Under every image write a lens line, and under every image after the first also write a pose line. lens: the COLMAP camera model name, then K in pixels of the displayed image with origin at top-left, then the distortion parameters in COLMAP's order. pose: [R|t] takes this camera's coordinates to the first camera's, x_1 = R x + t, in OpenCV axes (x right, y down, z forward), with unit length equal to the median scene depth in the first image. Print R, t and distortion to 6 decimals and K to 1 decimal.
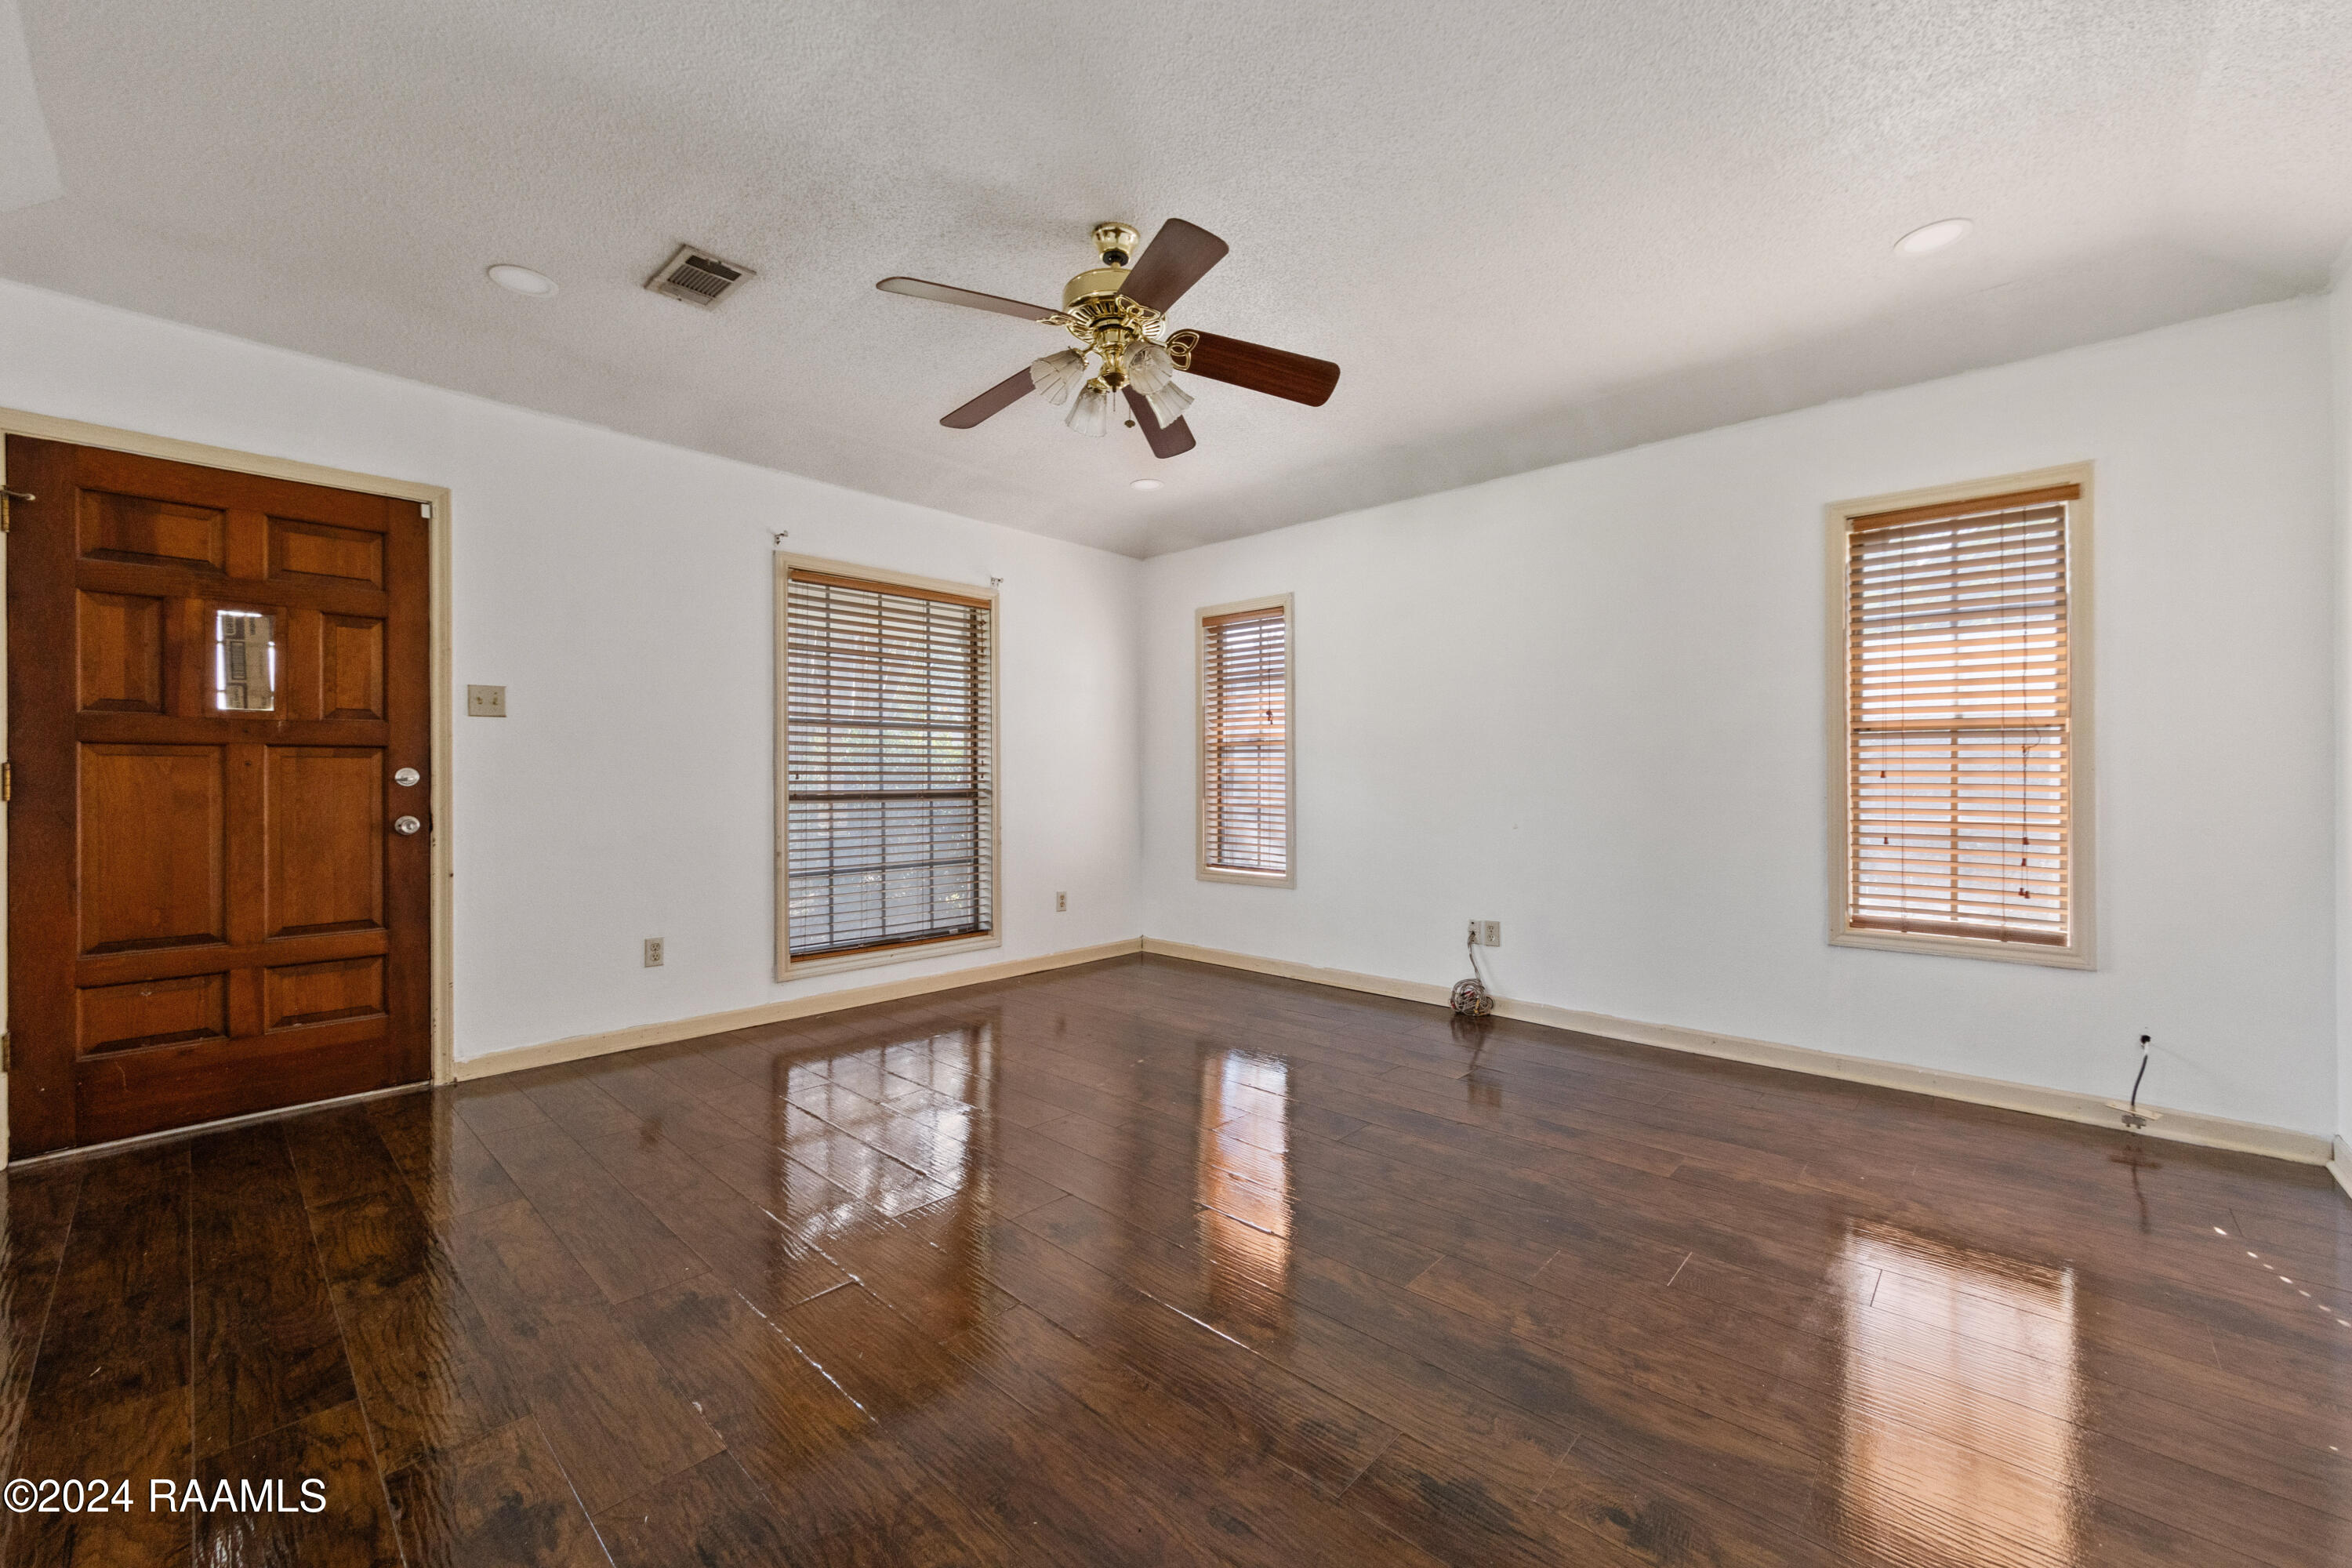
lens RADIAL K [[915.6, 0, 1184.3], [0, 915.6, 773.2], [0, 0, 1]] dist [0.001138, 0.000059]
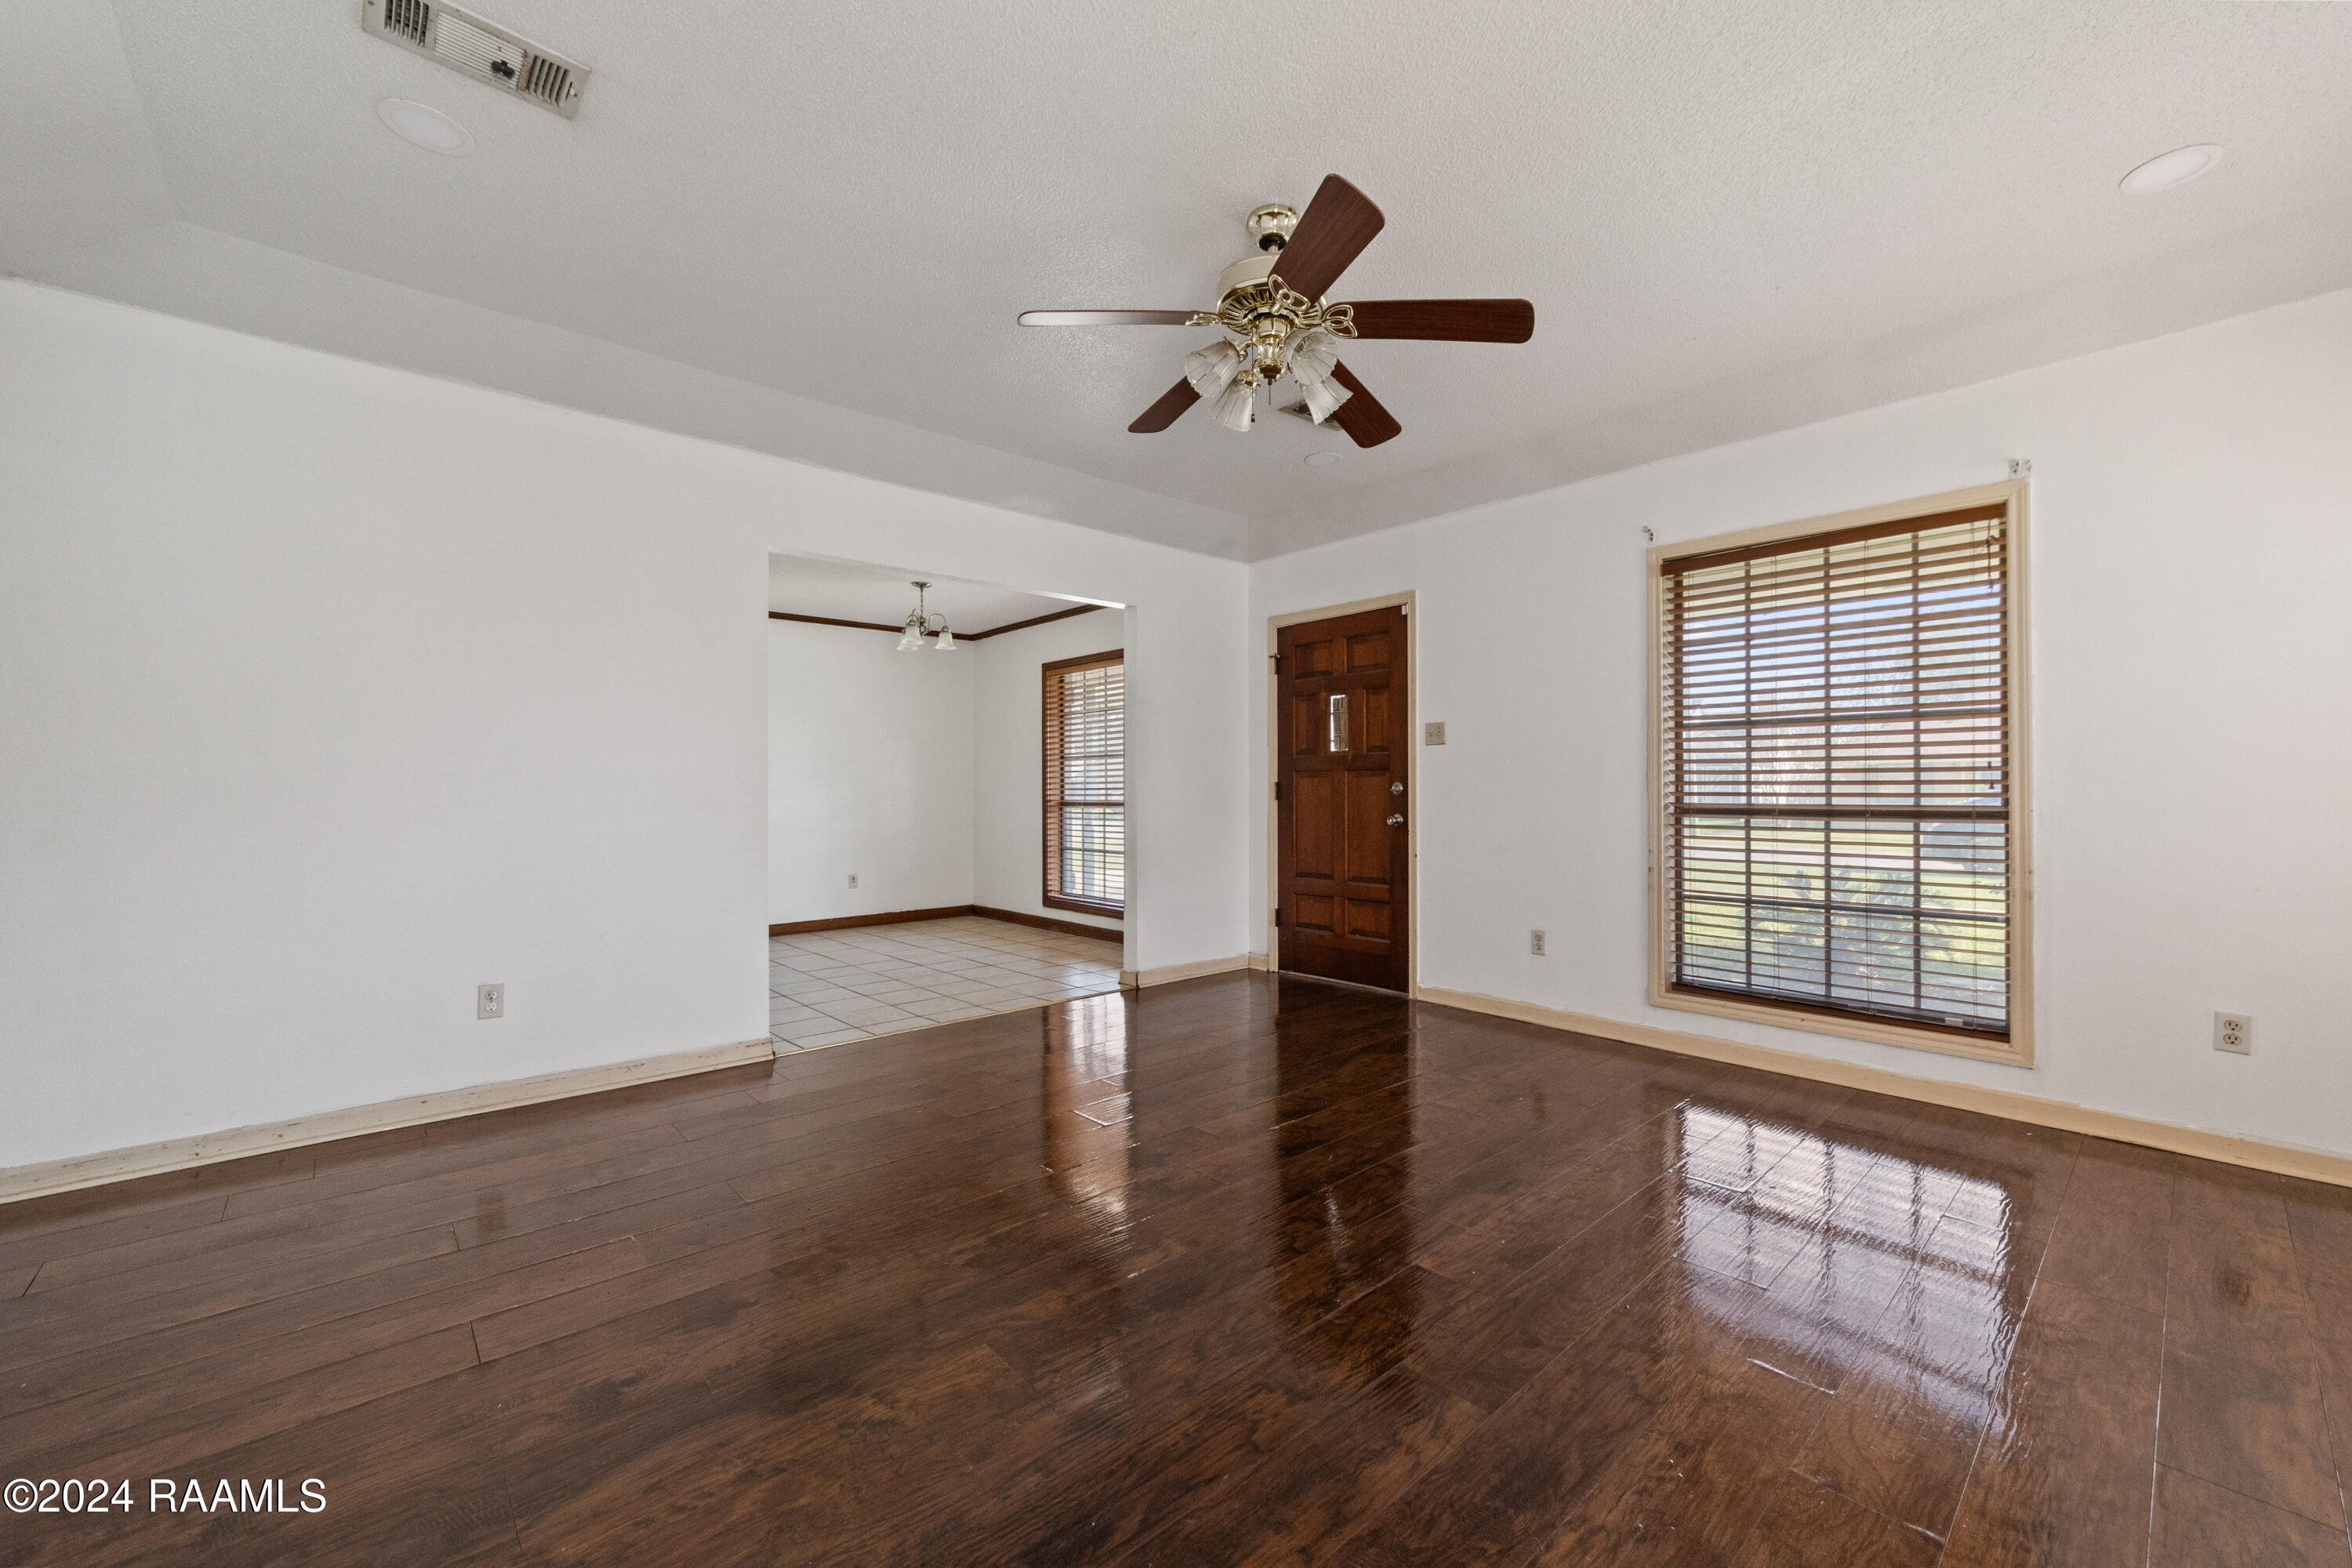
lens RADIAL K [[915.6, 0, 1188.0], [0, 915.6, 788.1], [0, 0, 1]] dist [0.001138, 0.000059]
pose [[-0.080896, -0.000610, -0.996722, 0.682652], [0.004818, 0.999988, -0.001003, 0.003833], [0.996711, -0.004883, -0.080892, 0.767040]]
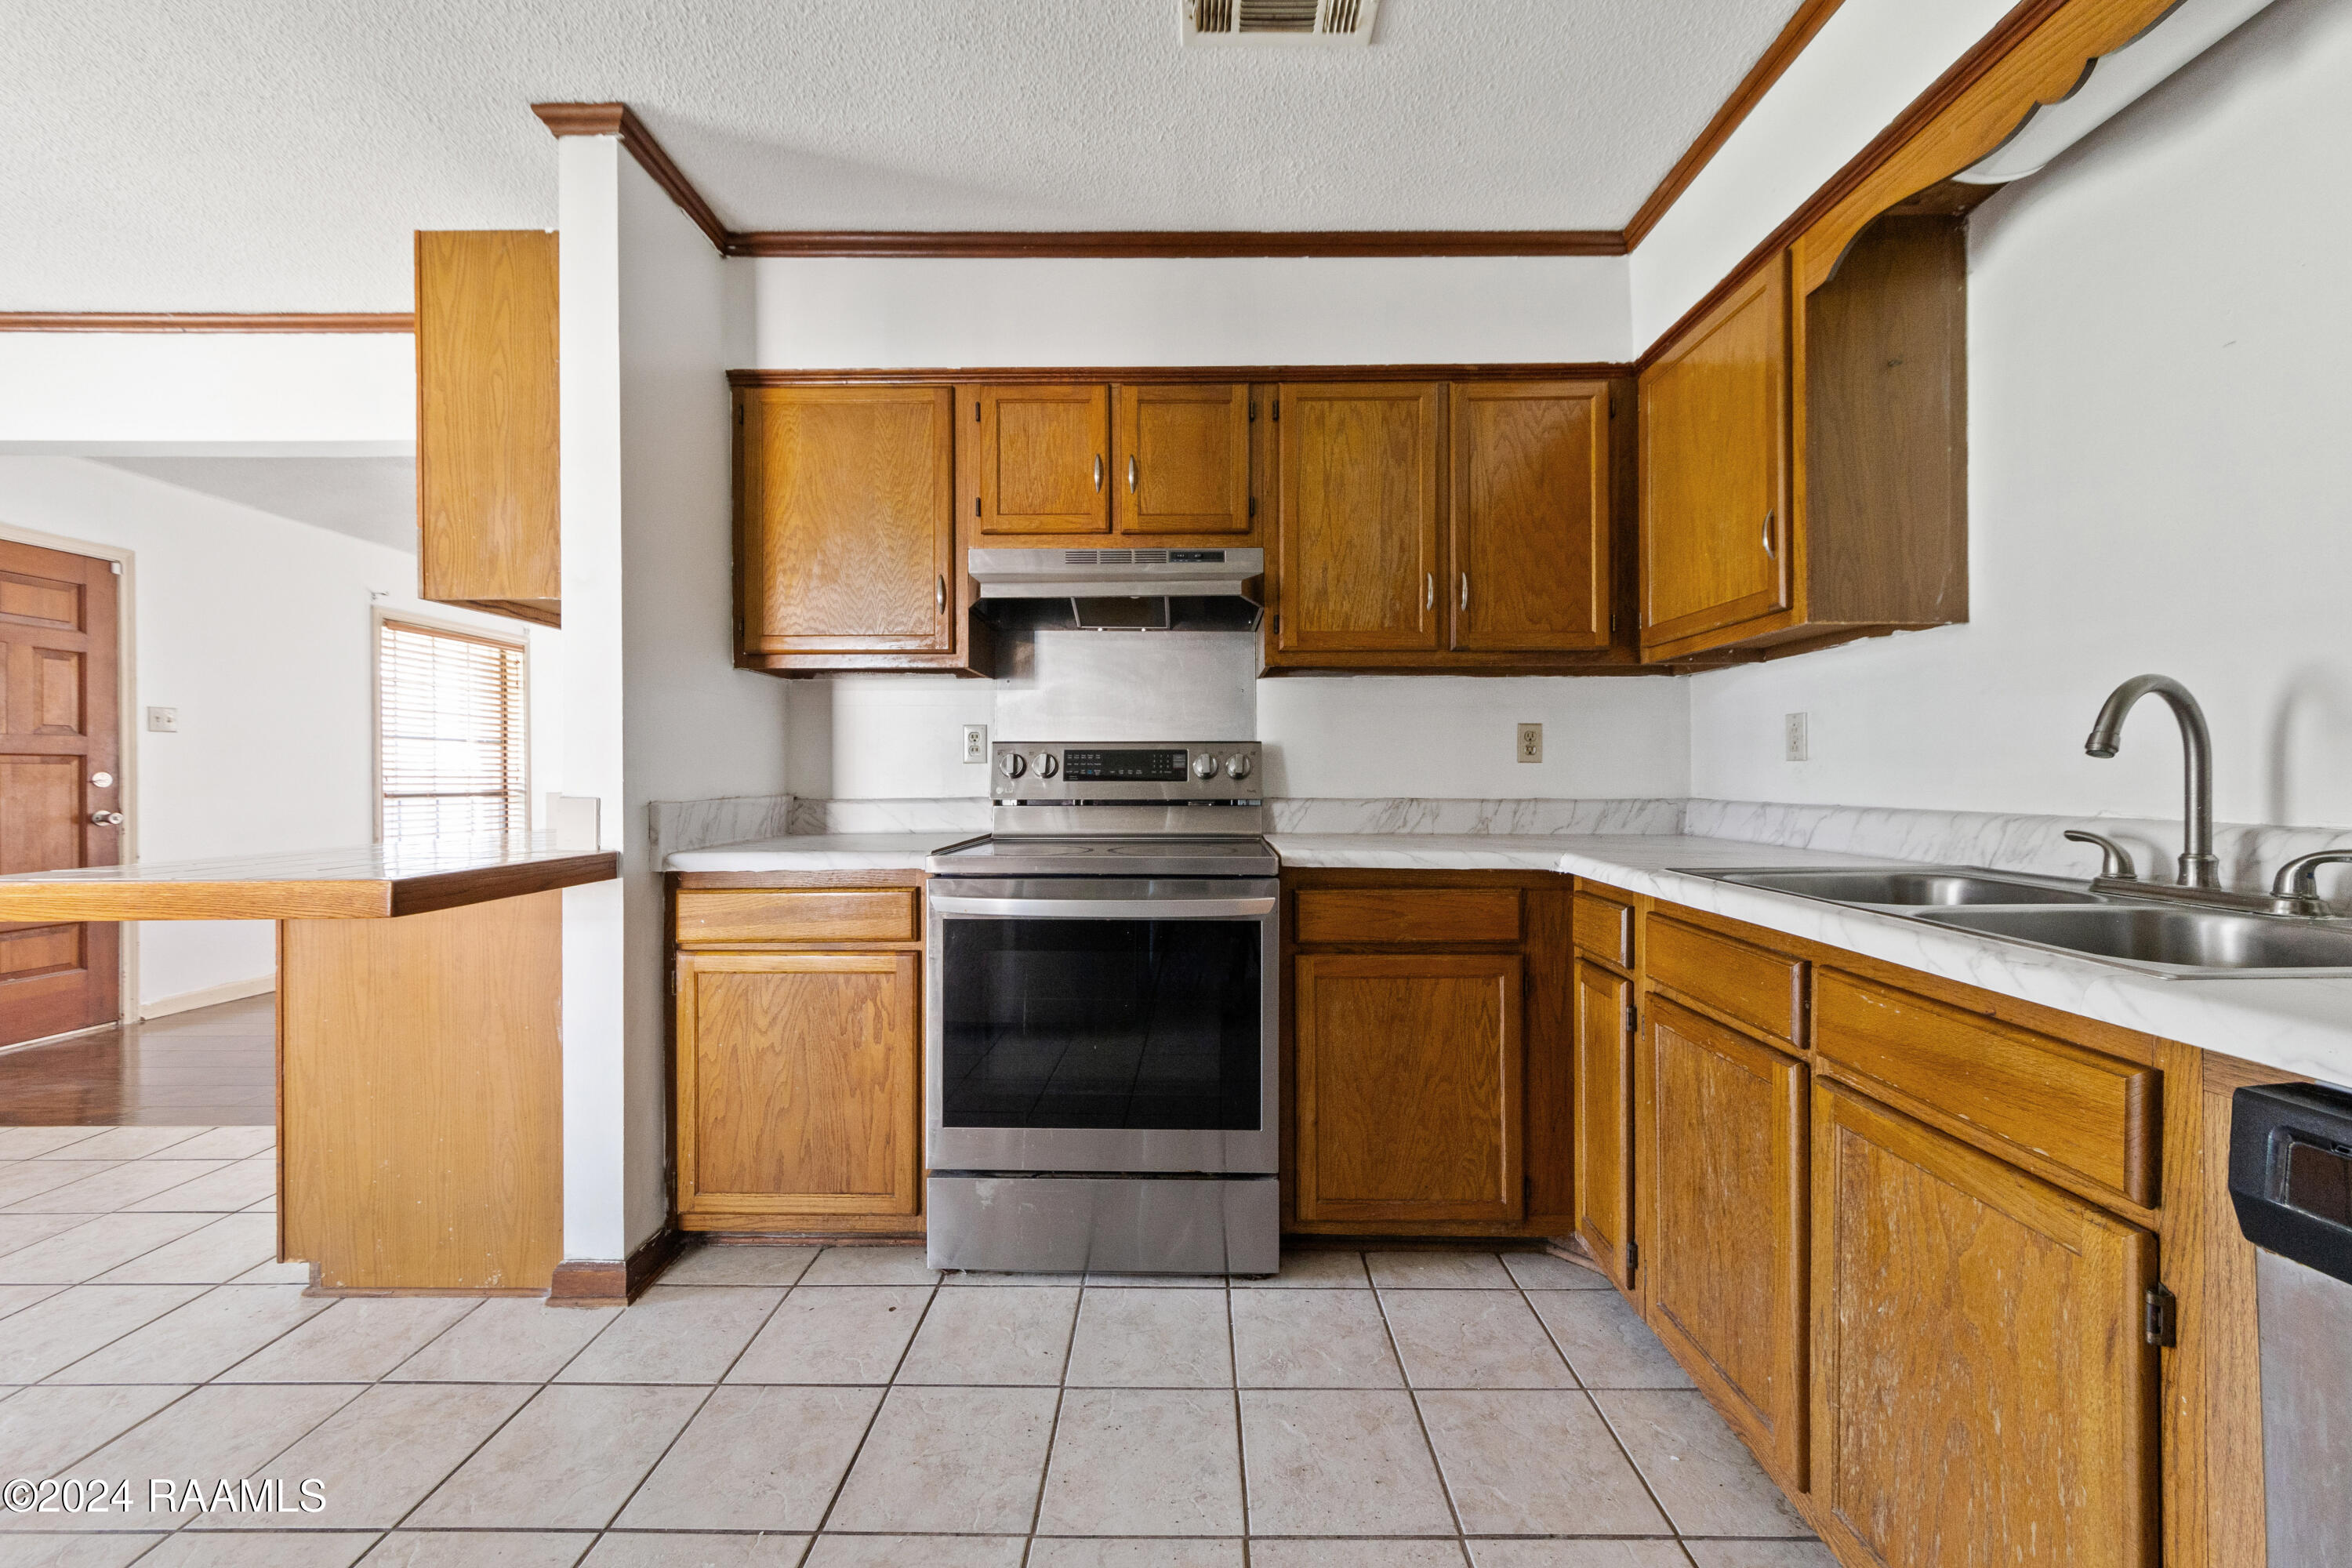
lens RADIAL K [[881.0, 0, 1184.5], [0, 881.0, 776.5], [0, 0, 1]] dist [0.000545, 0.000037]
pose [[0.735181, -0.001609, 0.677869, -0.569156], [0.003088, 0.999995, -0.000975, 0.005616], [-0.677864, 0.002810, 0.735182, -0.884860]]
